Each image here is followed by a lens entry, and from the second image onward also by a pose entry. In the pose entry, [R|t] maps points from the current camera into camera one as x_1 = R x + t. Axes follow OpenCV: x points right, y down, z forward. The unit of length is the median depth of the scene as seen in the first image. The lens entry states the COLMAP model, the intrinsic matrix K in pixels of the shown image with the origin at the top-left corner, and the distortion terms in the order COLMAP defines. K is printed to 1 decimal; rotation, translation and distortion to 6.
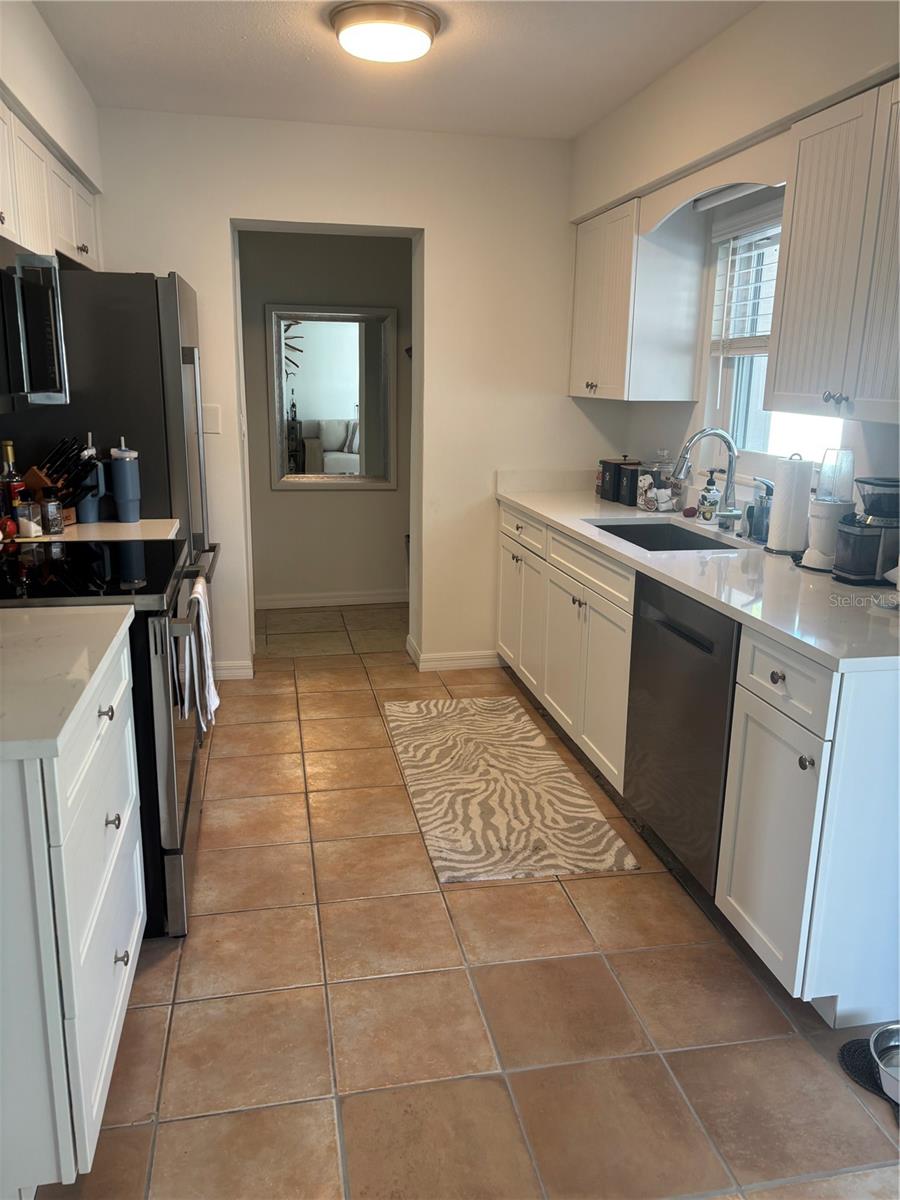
lens RADIAL K [[908.7, 0, 449.8], [0, 908.7, 599.2], [0, 0, 1]] dist [0.050009, -0.029126]
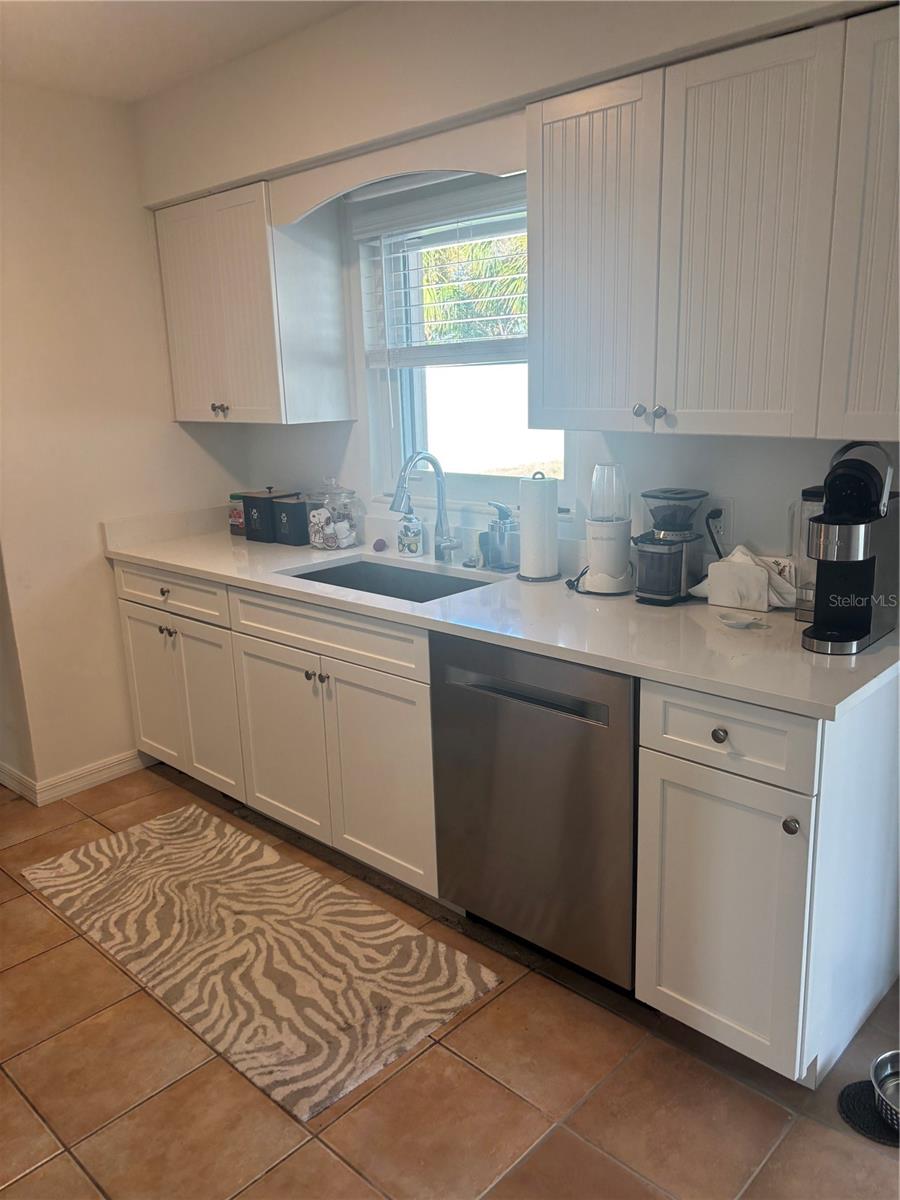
lens RADIAL K [[908.7, 0, 453.6], [0, 908.7, 597.5], [0, 0, 1]] dist [0.050009, -0.029126]
pose [[0.810880, -0.176701, 0.557898, -0.207091], [0.181143, 0.982293, 0.047834, -0.086902], [-0.556472, 0.062272, 0.828530, 0.274013]]
